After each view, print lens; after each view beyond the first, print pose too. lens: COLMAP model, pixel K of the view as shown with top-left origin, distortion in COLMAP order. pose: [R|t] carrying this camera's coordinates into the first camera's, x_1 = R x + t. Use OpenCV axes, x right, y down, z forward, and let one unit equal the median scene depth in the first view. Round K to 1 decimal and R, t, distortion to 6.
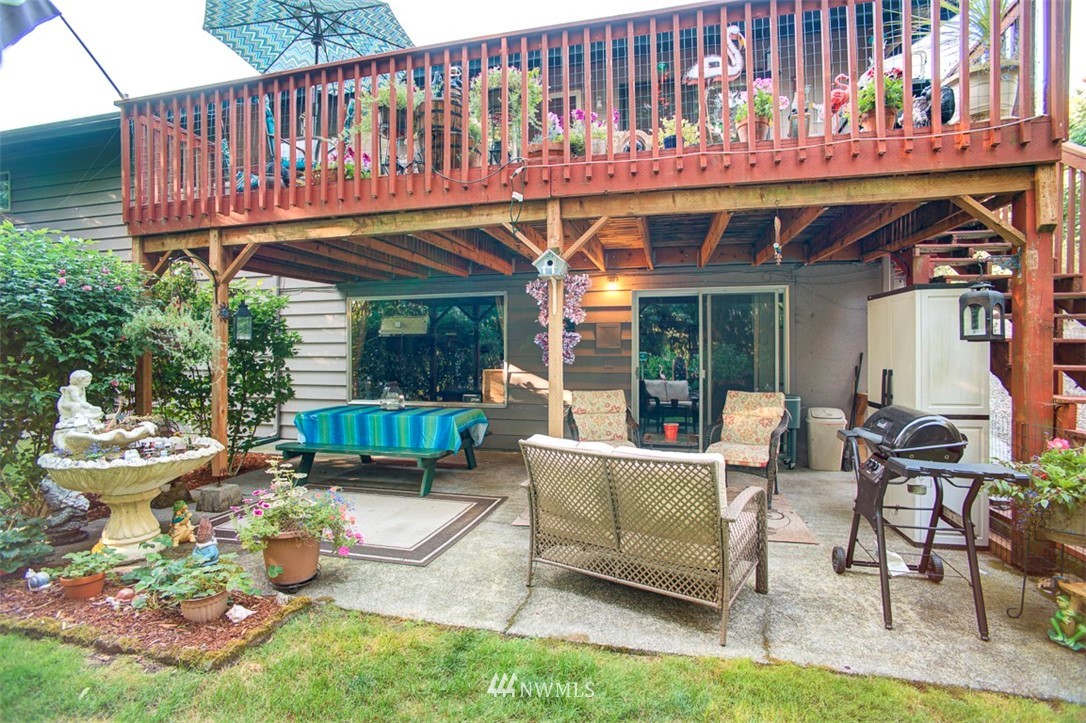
lens RADIAL K [[525.6, 0, 547.6], [0, 525.6, 355.5], [0, 0, 1]] dist [-0.068763, 0.030946]
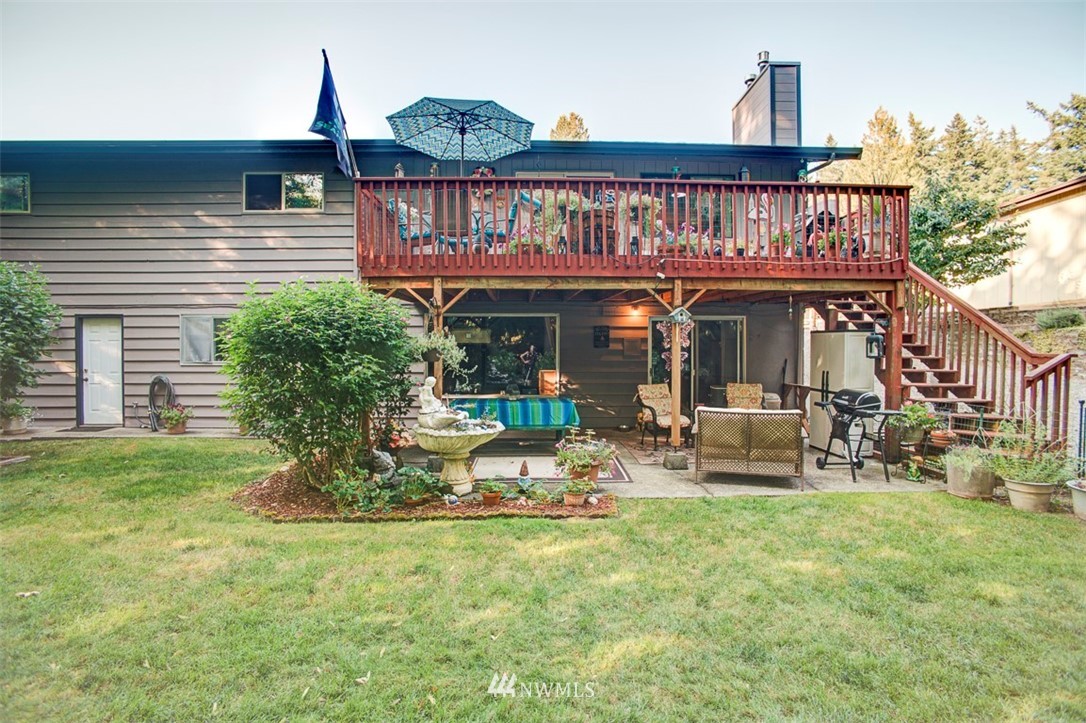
lens RADIAL K [[525.6, 0, 547.6], [0, 525.6, 355.5], [0, 0, 1]] dist [-0.068763, 0.030946]
pose [[0.961605, 0.000031, 0.274436, -0.888723], [-0.003007, 0.999941, 0.010426, -0.048727], [-0.274419, -0.010851, 0.961549, -0.588473]]
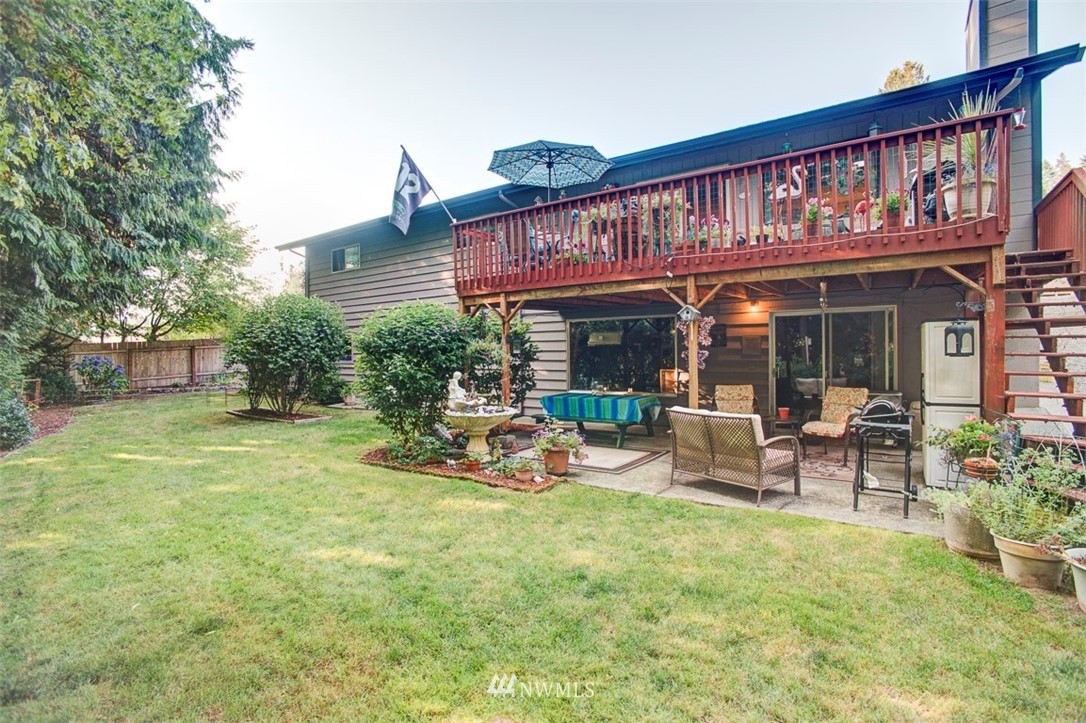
lens RADIAL K [[525.6, 0, 547.6], [0, 525.6, 355.5], [0, 0, 1]] dist [-0.068763, 0.030946]
pose [[0.933084, -0.005091, -0.359624, 0.187143], [0.008130, 0.999943, 0.006938, -0.043708], [0.359568, -0.009398, 0.933072, -0.782774]]
